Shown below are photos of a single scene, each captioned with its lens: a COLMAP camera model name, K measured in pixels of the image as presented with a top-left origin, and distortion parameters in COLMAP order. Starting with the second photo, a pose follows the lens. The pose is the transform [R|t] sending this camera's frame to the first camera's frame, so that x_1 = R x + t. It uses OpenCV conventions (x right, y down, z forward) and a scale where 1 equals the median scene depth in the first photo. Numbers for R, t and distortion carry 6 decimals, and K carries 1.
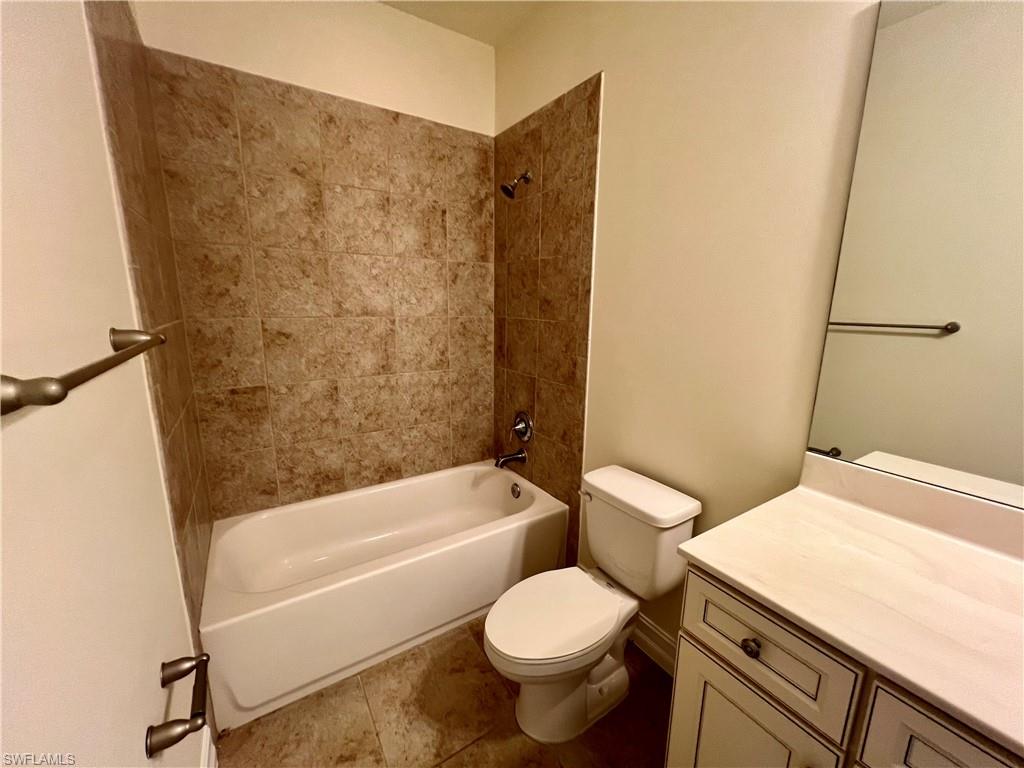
lens RADIAL K [[416.3, 0, 512.3], [0, 416.3, 387.4], [0, 0, 1]] dist [-0.003101, 0.000946]
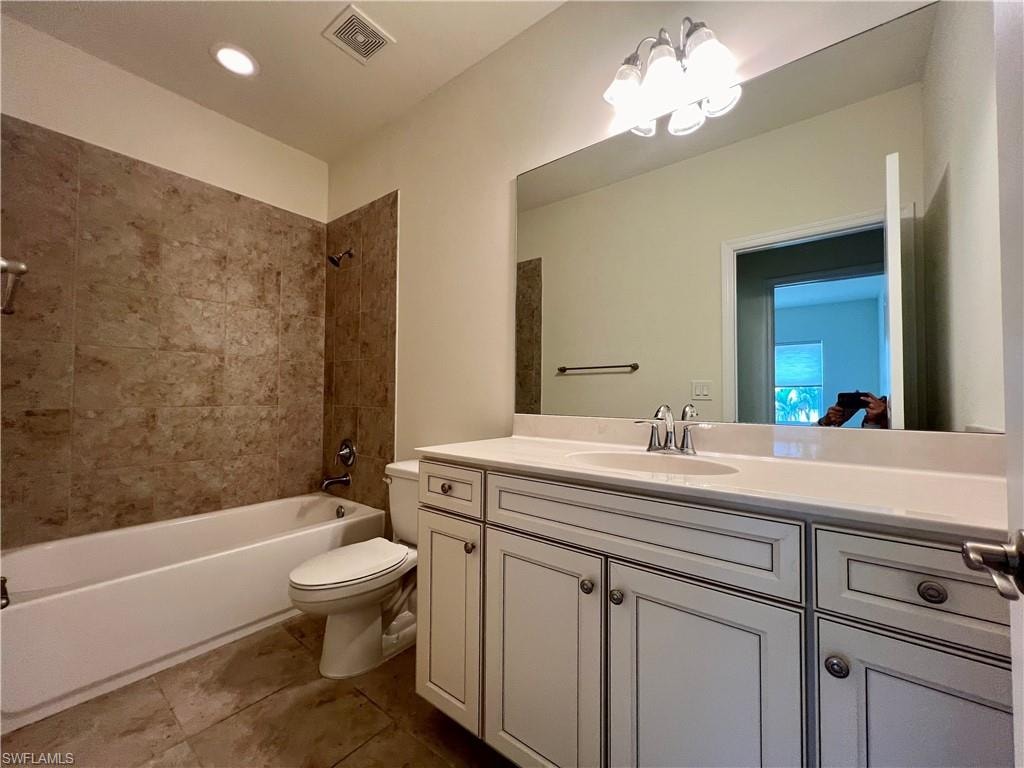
lens RADIAL K [[416.3, 0, 515.2], [0, 416.3, 384.5], [0, 0, 1]] dist [-0.003368, 0.001965]
pose [[0.945813, 0.002560, 0.324701, 0.103664], [0.069704, 0.975057, -0.210725, 0.214974], [-0.317141, 0.221939, 0.922044, -0.286837]]
